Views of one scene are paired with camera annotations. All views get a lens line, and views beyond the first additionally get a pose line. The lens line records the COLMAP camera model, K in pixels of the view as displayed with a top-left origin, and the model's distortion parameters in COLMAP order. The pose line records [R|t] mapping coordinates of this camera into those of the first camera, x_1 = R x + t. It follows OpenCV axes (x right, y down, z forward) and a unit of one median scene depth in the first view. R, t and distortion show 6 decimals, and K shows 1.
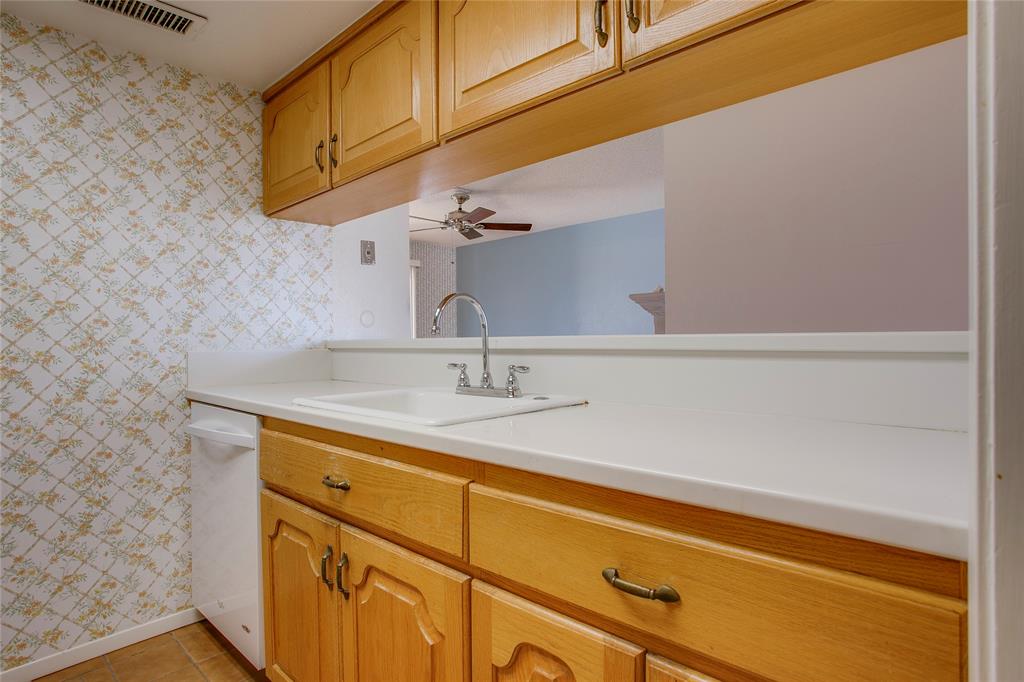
lens RADIAL K [[556.0, 0, 481.1], [0, 556.0, 346.0], [0, 0, 1]] dist [-0.069437, 0.044450]
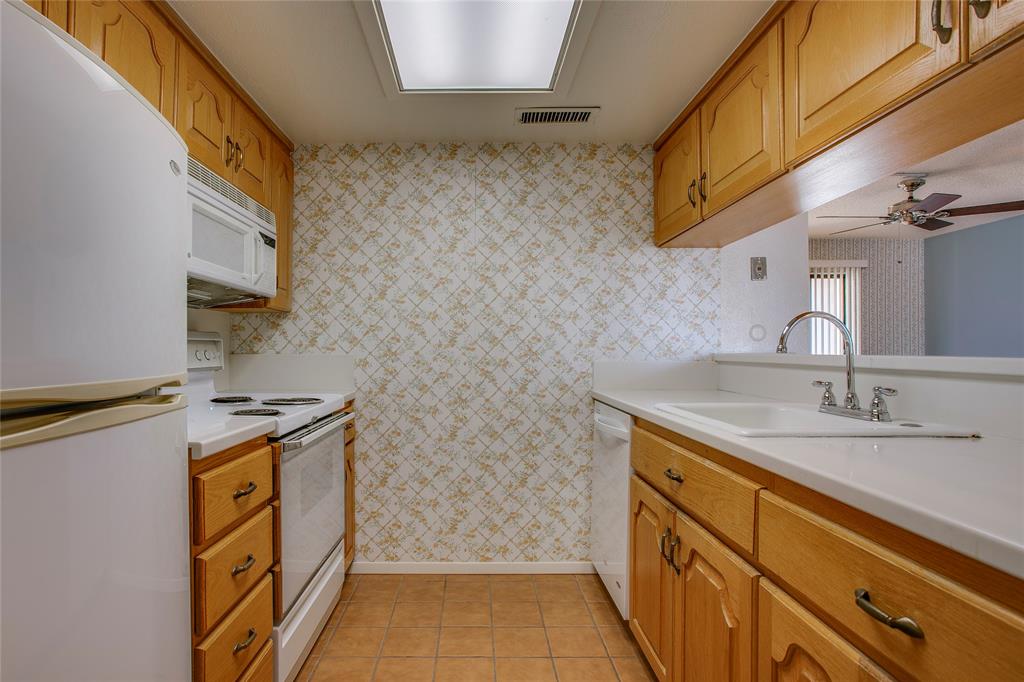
lens RADIAL K [[531.7, 0, 473.0], [0, 531.7, 339.4], [0, 0, 1]] dist [-0.063133, 0.034088]
pose [[0.705395, -0.000063, -0.708815, 0.166027], [-0.017806, 0.999683, -0.017808, -0.015204], [0.708591, 0.025183, 0.705170, -0.091008]]
